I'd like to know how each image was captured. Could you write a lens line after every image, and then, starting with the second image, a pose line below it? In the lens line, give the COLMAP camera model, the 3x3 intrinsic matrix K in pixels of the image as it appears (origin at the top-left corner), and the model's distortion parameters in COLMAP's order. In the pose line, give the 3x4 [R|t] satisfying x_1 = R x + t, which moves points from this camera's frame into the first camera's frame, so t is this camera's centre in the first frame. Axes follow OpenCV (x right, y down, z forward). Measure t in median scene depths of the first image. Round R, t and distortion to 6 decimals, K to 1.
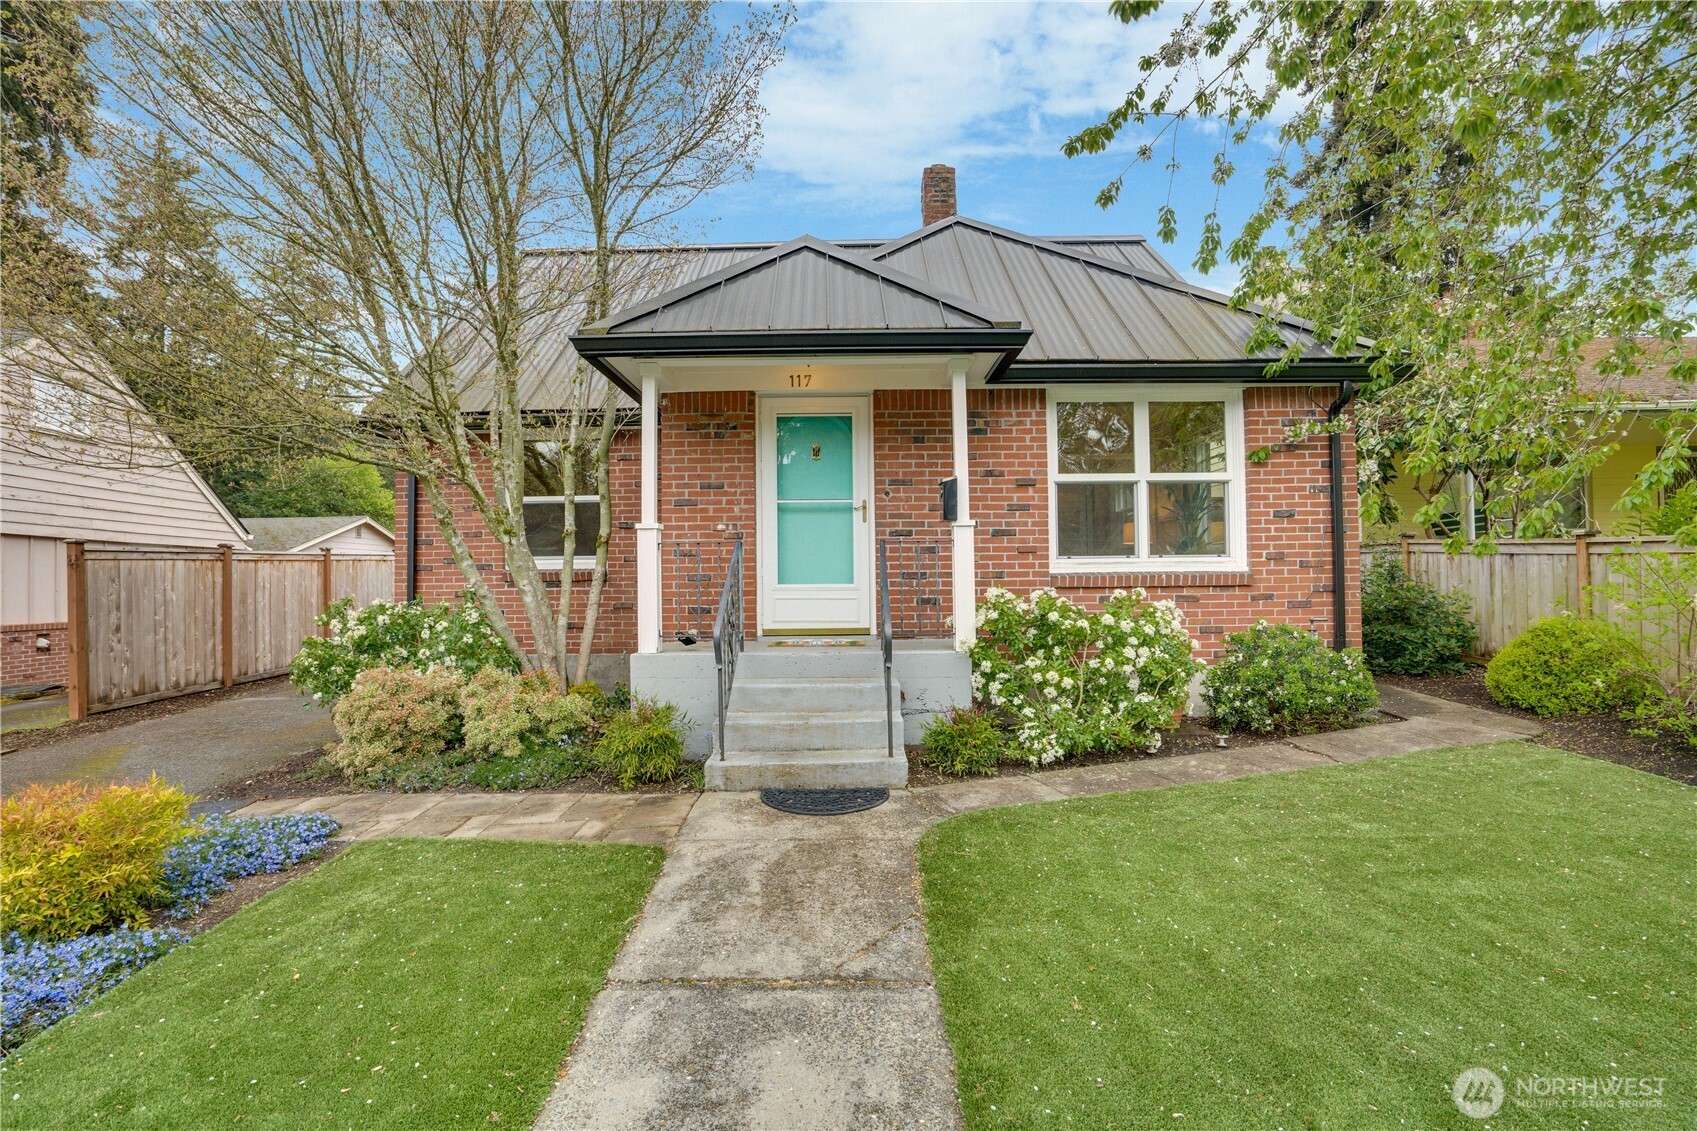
lens RADIAL K [[787.9, 0, 848.5], [0, 787.9, 565.5], [0, 0, 1]] dist [-0.032758, 0.000099]
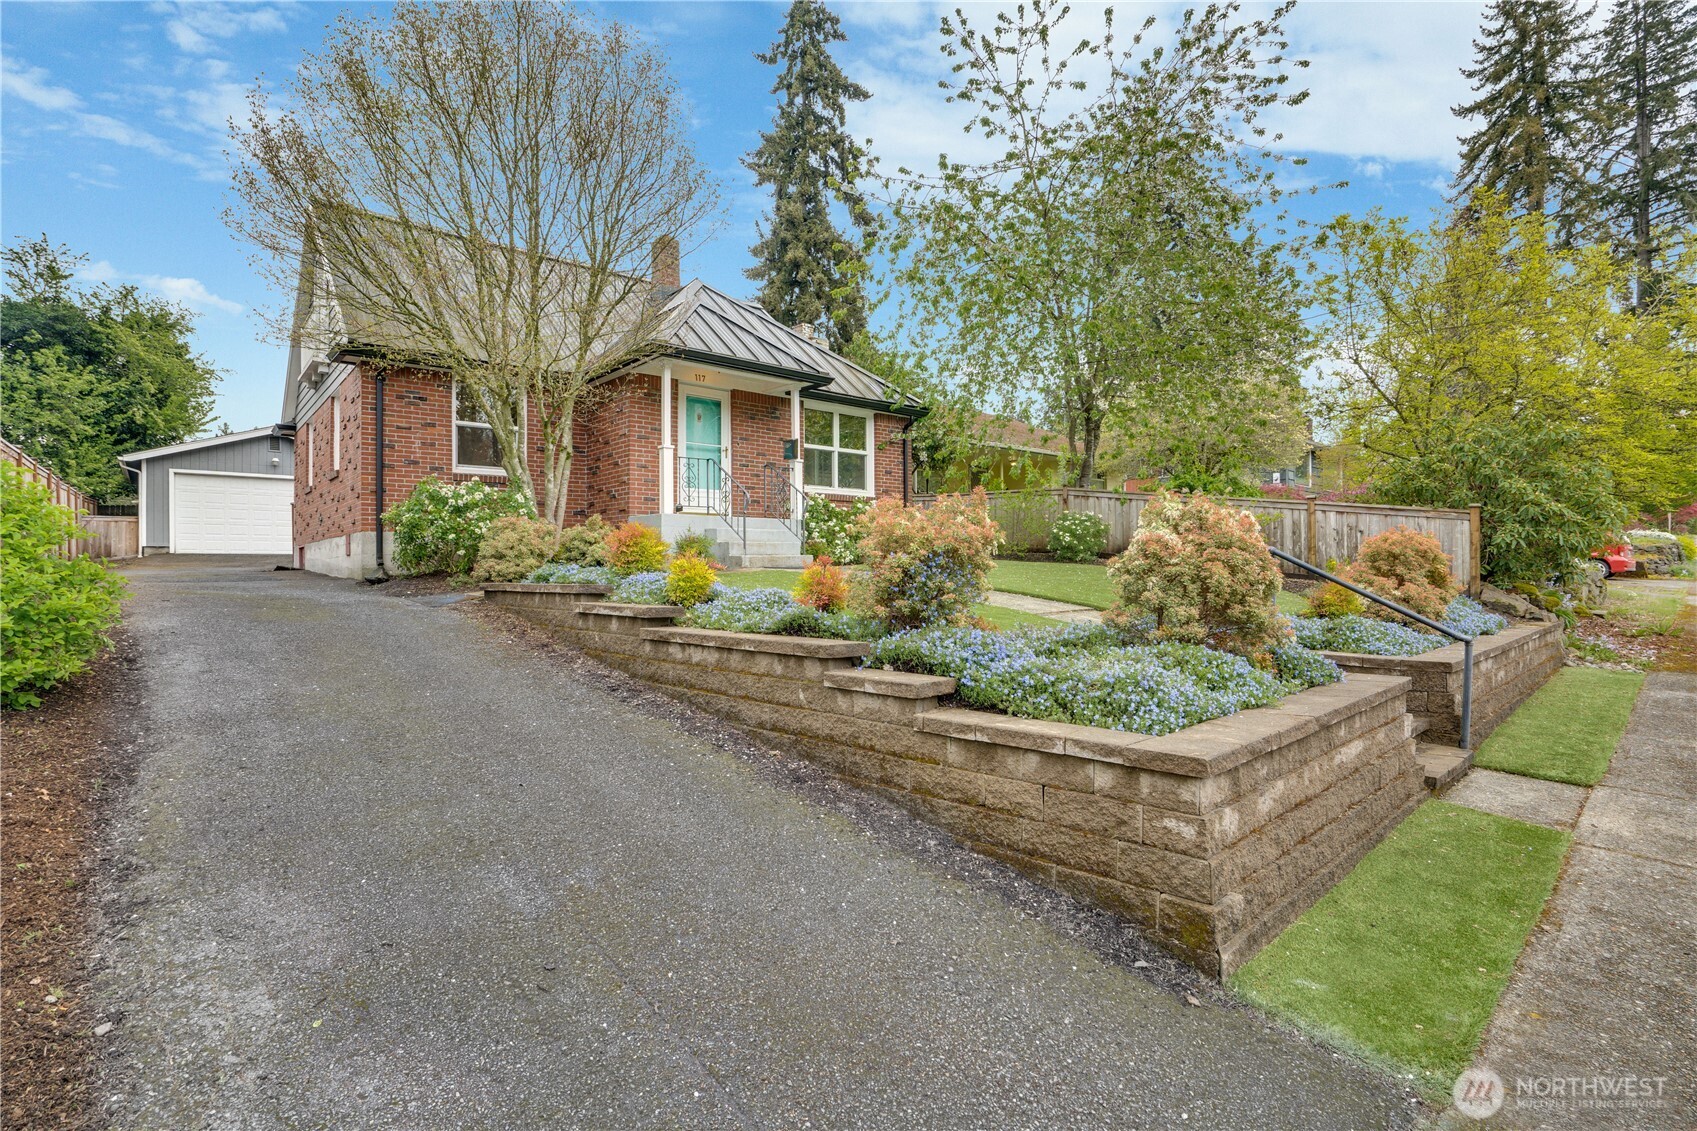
lens RADIAL K [[787.9, 0, 848.5], [0, 787.9, 565.5], [0, 0, 1]] dist [-0.032758, 0.000099]
pose [[0.747447, 0.004190, 0.664308, -1.011280], [-0.014785, 0.999837, 0.010328, 0.177951], [-0.664156, -0.017541, 0.747388, -0.605763]]
